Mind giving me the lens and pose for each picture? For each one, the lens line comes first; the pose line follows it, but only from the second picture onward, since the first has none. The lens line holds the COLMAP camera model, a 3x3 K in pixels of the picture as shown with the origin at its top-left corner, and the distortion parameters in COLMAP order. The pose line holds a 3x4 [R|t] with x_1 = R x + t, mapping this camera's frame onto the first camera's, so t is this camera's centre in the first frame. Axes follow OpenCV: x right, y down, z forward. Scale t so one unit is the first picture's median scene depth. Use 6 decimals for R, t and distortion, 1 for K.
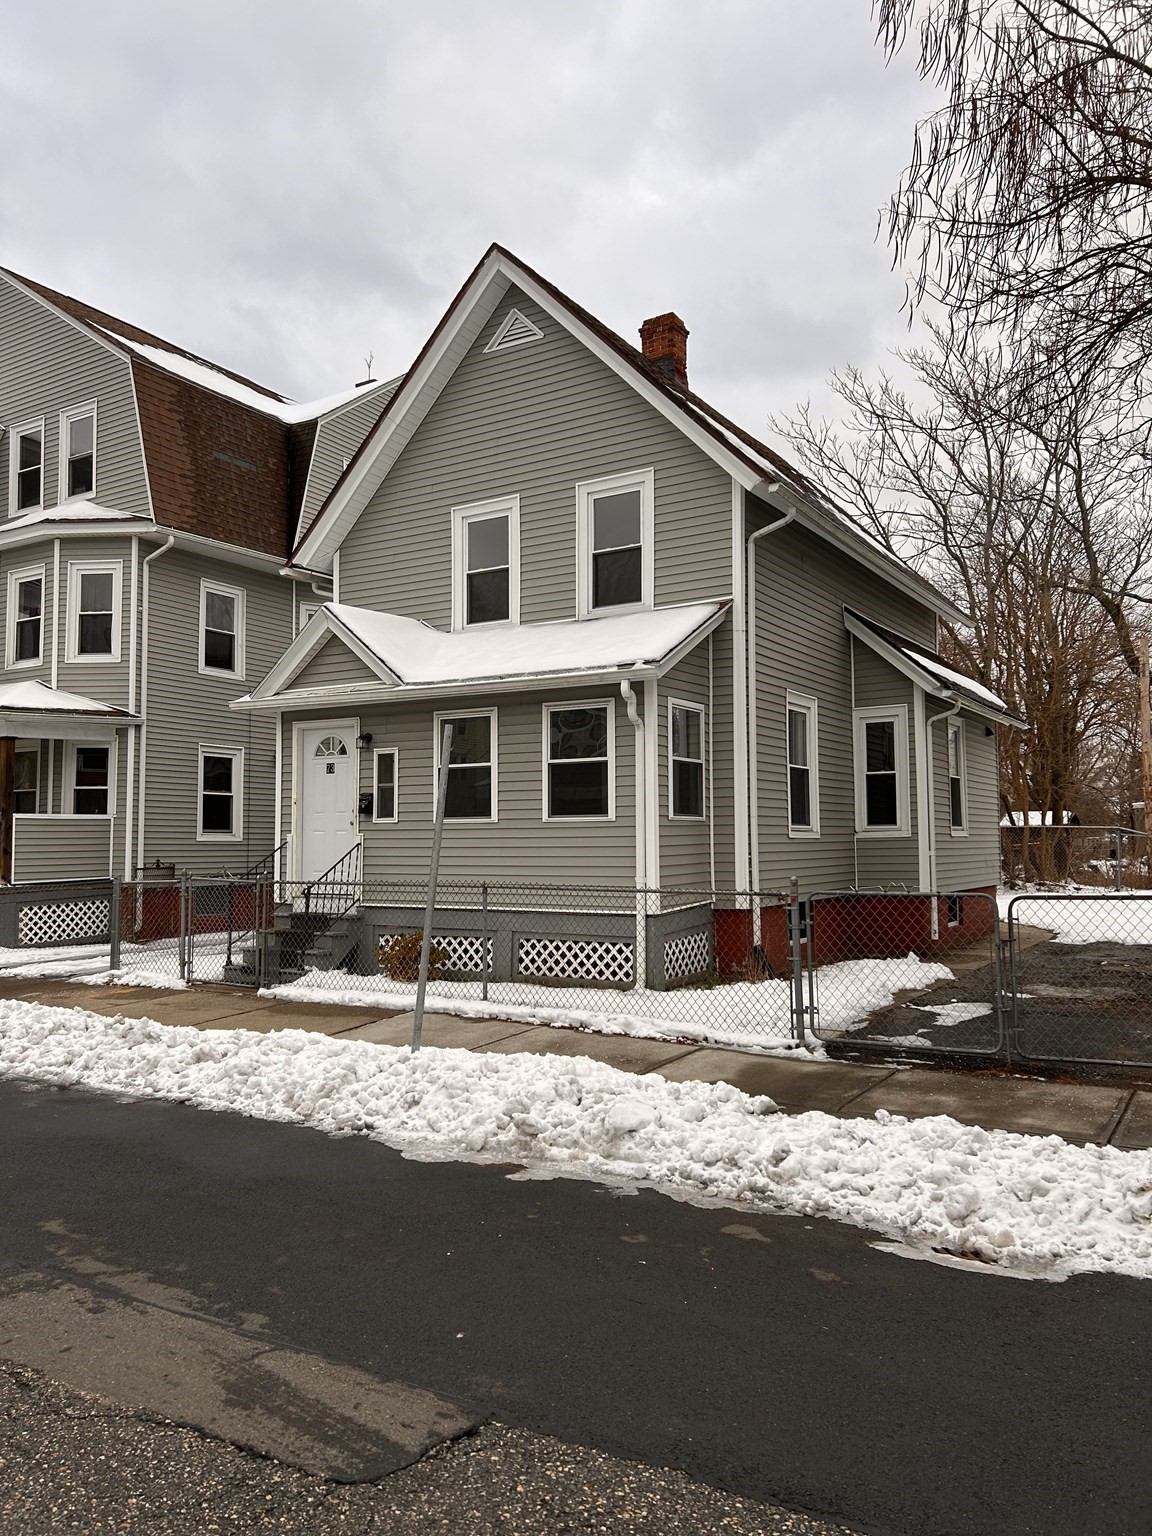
lens RADIAL K [[1159.7, 0, 562.9], [0, 1159.7, 777.7], [0, 0, 1]] dist [0.029854, -0.028570]
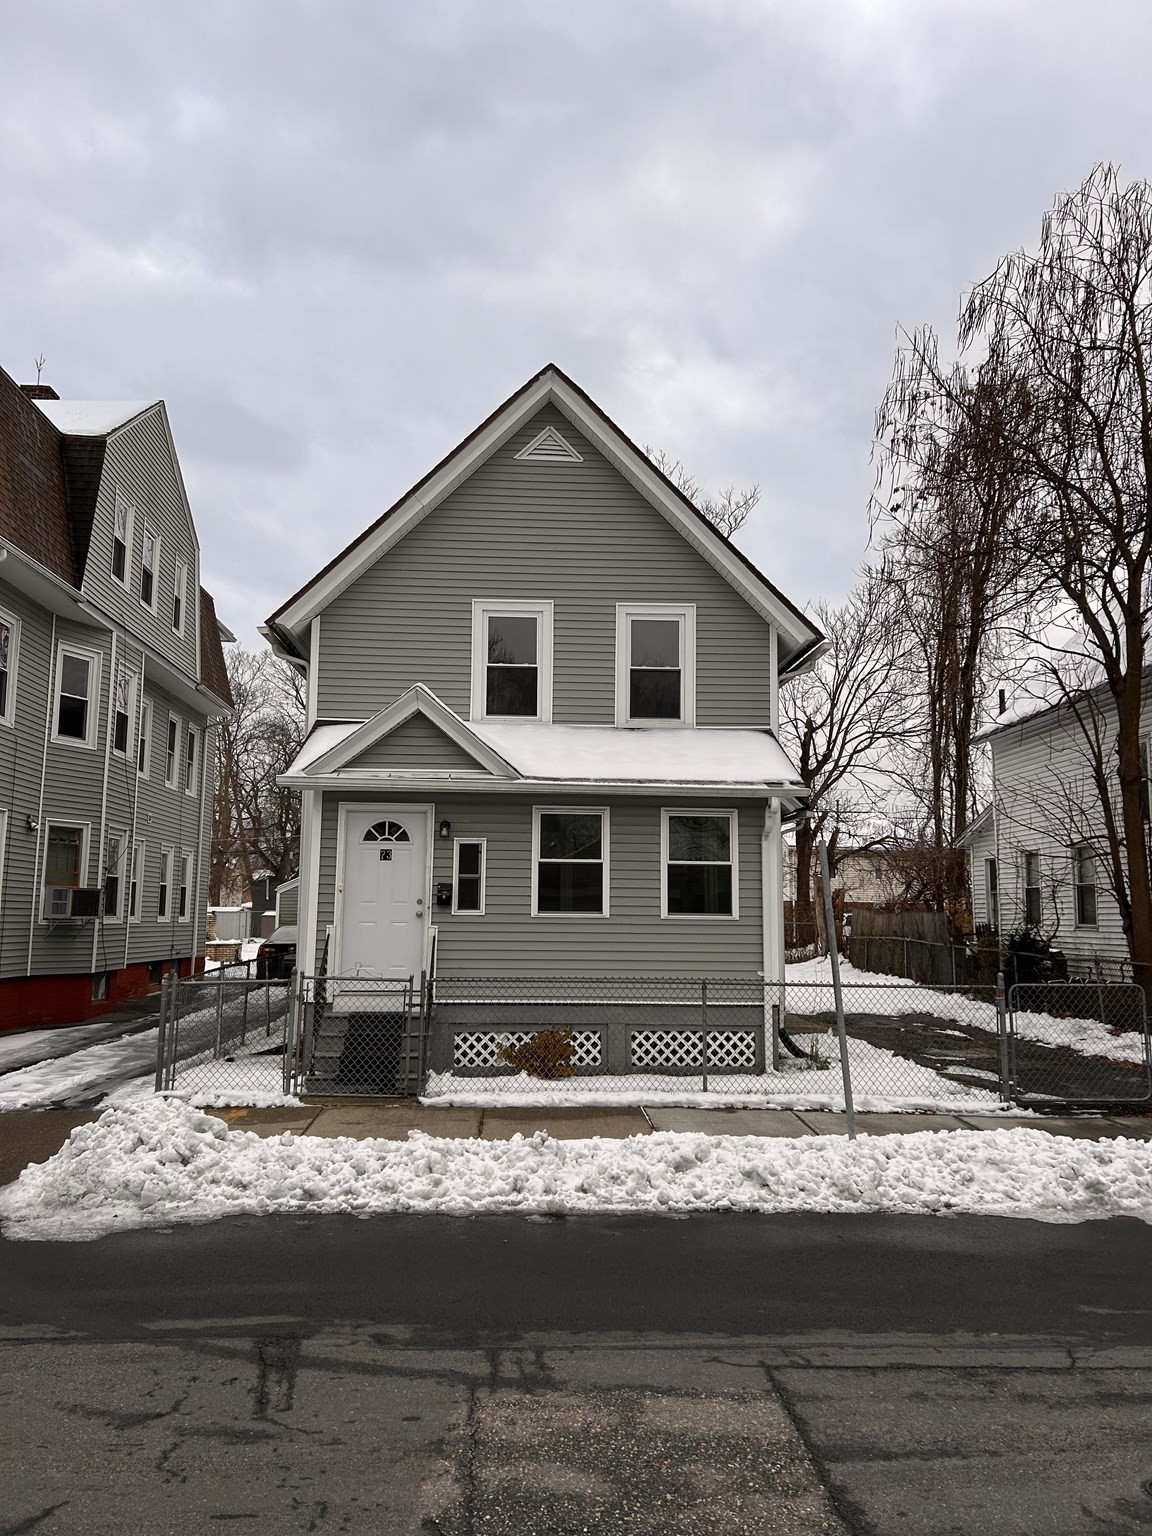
lens RADIAL K [[1159.7, 0, 577.9], [0, 1159.7, 761.3], [0, 0, 1]] dist [0.029854, -0.028570]
pose [[0.817624, 0.090868, 0.568537, -0.673682], [-0.046525, 0.994665, -0.092068, -0.004370], [-0.573870, 0.048826, 0.817489, 0.154920]]
